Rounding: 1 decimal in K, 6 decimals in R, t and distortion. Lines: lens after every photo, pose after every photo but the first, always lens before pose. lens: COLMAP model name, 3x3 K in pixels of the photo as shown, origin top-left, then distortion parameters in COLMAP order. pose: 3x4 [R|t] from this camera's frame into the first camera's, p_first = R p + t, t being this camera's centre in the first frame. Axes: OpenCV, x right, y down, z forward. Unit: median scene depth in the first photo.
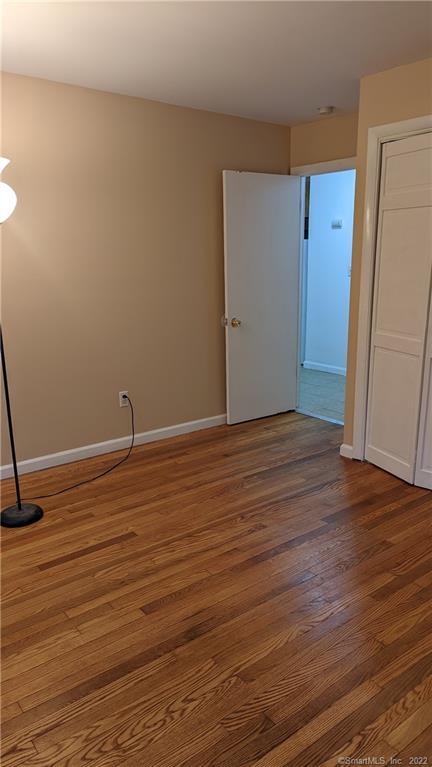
lens RADIAL K [[558.0, 0, 216.0], [0, 558.0, 383.5], [0, 0, 1]] dist [0.004805, -0.001549]
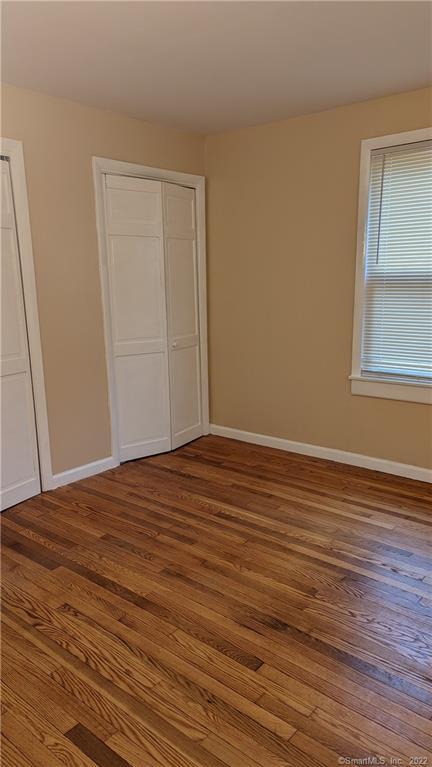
lens RADIAL K [[543.6, 0, 221.9], [0, 543.6, 410.5], [0, 0, 1]] dist [0.006930, -0.001908]
pose [[-0.224857, -0.231963, 0.946379, -0.779914], [0.231777, 0.930640, 0.283175, -0.215625], [-0.946424, 0.283023, -0.155497, 0.991999]]
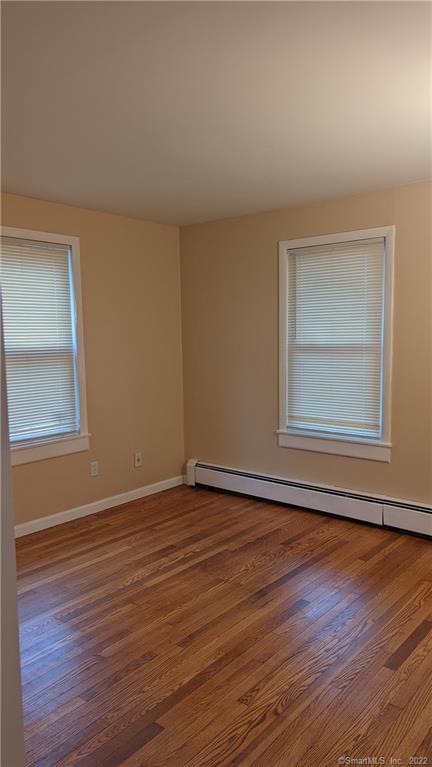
lens RADIAL K [[558.0, 0, 216.0], [0, 558.0, 383.5], [0, 0, 1]] dist [0.004805, -0.001549]
pose [[-0.975922, 0.049553, -0.212415, 0.311402], [-0.020781, 0.948298, 0.316700, -0.467595], [0.217126, 0.313489, -0.924436, 1.869184]]
